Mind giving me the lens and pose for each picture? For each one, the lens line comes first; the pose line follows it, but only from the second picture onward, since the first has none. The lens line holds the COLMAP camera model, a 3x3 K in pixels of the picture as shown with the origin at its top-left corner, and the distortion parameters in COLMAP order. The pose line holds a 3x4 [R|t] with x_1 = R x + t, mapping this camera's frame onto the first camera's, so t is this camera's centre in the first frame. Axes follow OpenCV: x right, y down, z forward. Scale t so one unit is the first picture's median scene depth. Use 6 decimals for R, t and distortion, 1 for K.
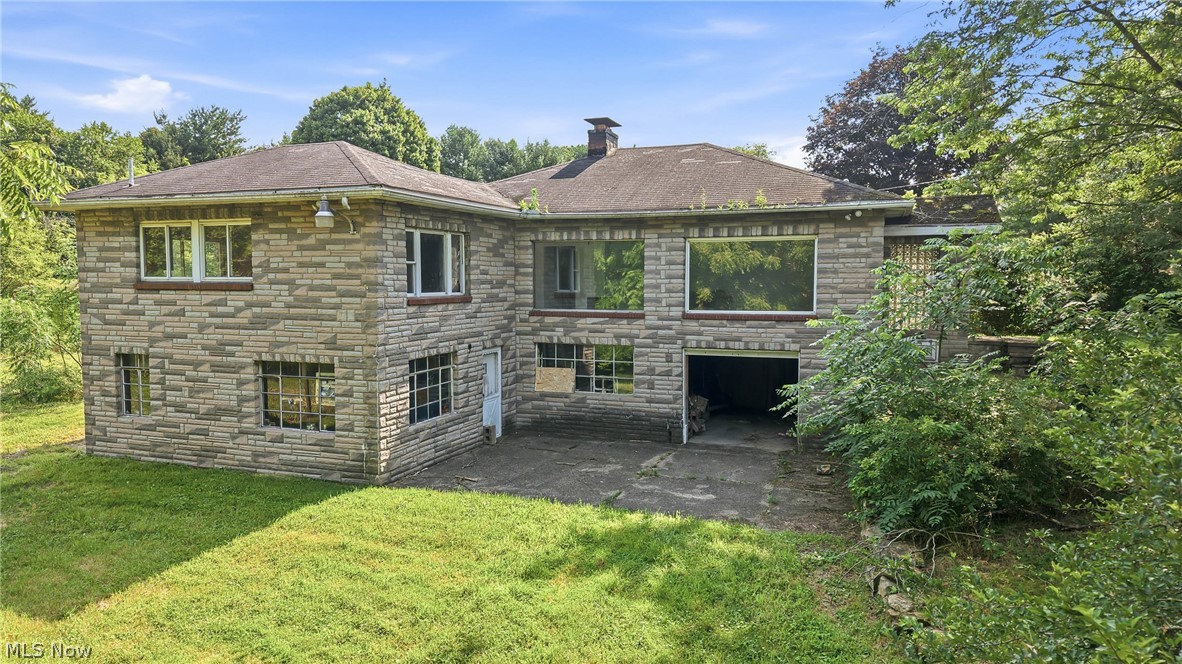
lens RADIAL K [[783.4, 0, 585.9], [0, 783.4, 343.1], [0, 0, 1]] dist [0.046041, -0.053113]
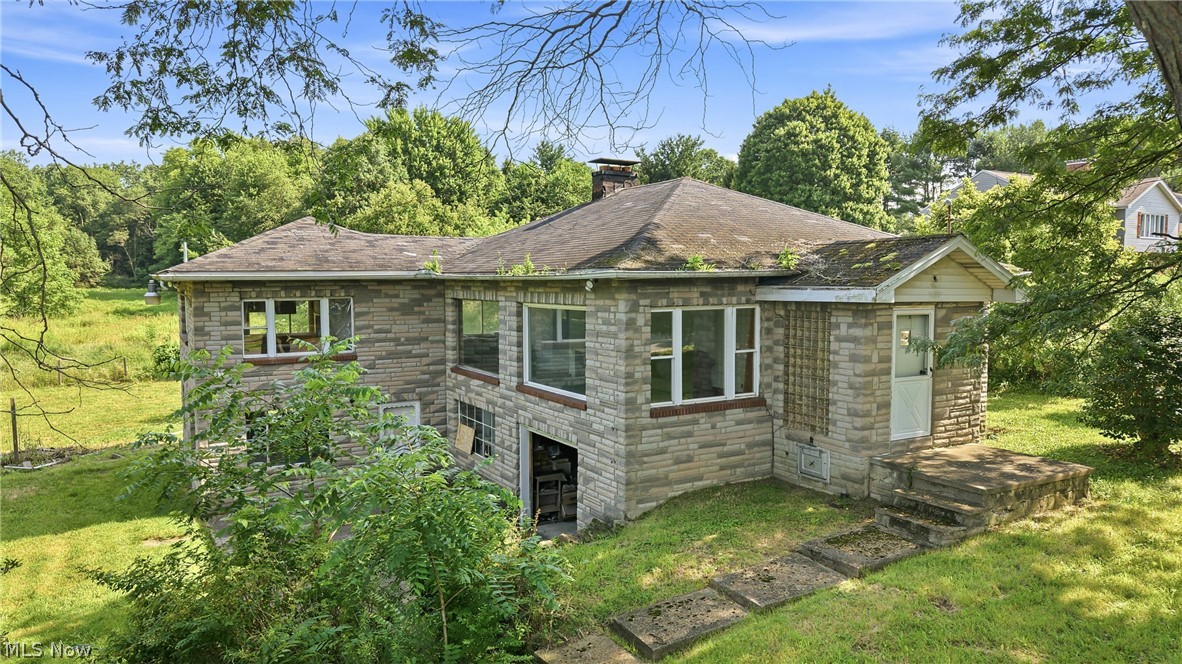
lens RADIAL K [[783.4, 0, 586.5], [0, 783.4, 334.8], [0, 0, 1]] dist [0.046041, -0.053113]
pose [[0.766133, 0.044228, -0.641159, 0.829574], [-0.050237, 0.998698, 0.008861, -0.117830], [0.640716, 0.025421, 0.767357, 0.388881]]
